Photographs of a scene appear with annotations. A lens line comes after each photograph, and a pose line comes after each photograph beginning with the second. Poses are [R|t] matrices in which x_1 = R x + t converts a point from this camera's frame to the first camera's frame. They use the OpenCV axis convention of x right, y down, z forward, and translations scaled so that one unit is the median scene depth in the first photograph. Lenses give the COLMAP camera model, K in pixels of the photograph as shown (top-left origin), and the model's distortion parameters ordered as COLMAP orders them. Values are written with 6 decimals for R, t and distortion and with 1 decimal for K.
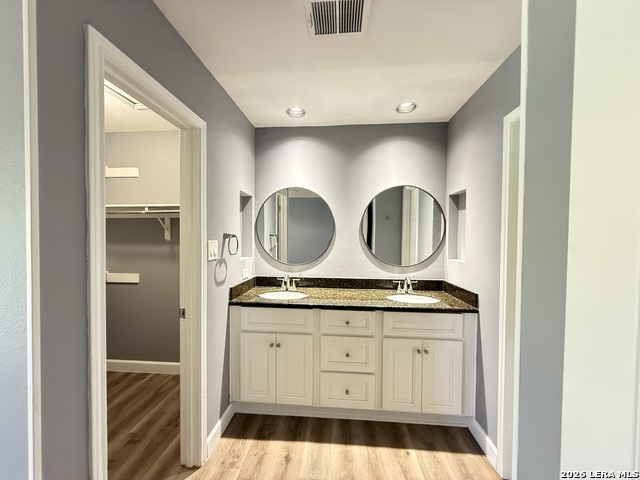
lens RADIAL K [[254.7, 0, 320.2], [0, 254.7, 239.8], [0, 0, 1]] dist [-0.000625, -0.000403]
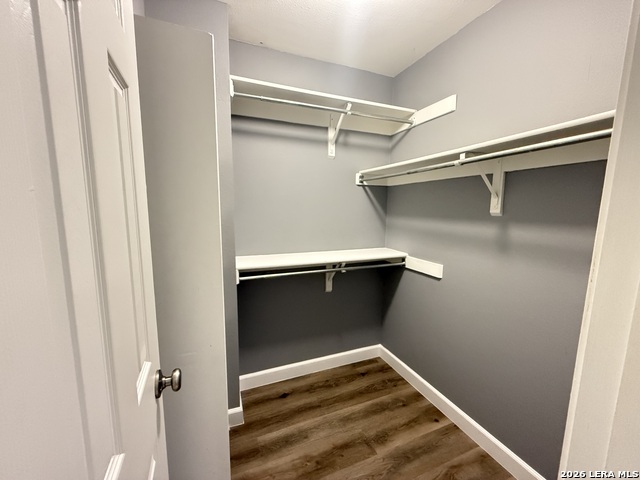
lens RADIAL K [[254.7, 0, 320.6], [0, 254.7, 239.9], [0, 0, 1]] dist [-0.000625, -0.000403]
pose [[0.454549, 0.116851, -0.883023, -0.291194], [-0.021856, 0.992522, 0.120091, -0.002699], [0.890453, -0.035287, 0.453704, 0.435164]]
